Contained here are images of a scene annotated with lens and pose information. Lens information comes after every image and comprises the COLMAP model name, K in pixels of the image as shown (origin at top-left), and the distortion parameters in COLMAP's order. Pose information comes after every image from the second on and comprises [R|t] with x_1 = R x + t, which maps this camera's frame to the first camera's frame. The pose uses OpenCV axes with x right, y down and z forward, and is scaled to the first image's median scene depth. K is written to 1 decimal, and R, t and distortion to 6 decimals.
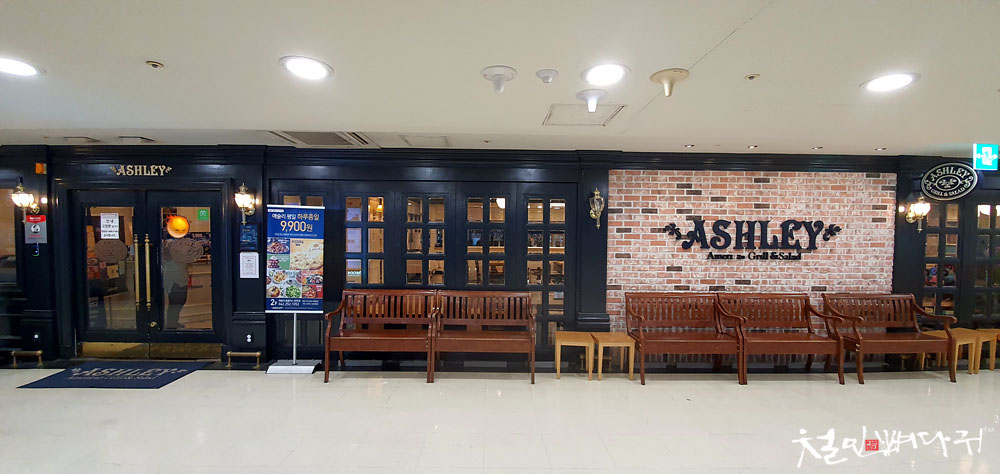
lens RADIAL K [[357.7, 0, 499.5], [0, 357.7, 244.1], [0, 0, 1]] dist [0.002902, 0.000062]
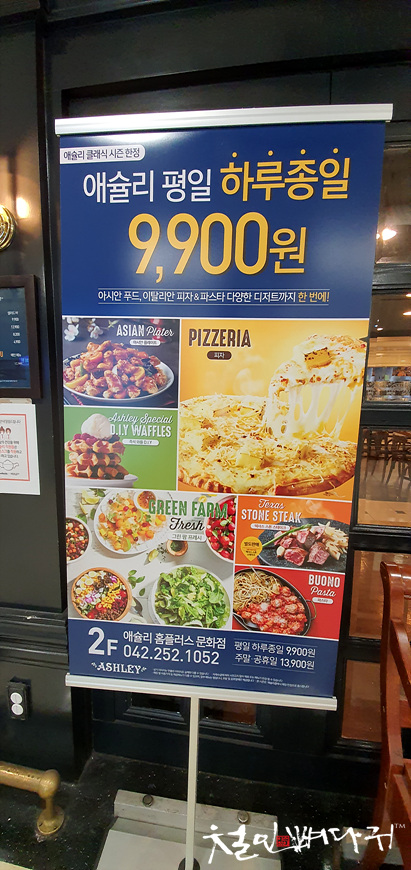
lens RADIAL K [[311.2, 0, 200.7], [0, 311.2, 440.3], [0, 0, 1]] dist [0.002902, 0.000062]
pose [[0.987535, 0.017764, -0.156397, -0.547759], [-0.004104, 0.996179, 0.087234, 0.031158], [0.157349, -0.085504, 0.983834, 0.841817]]
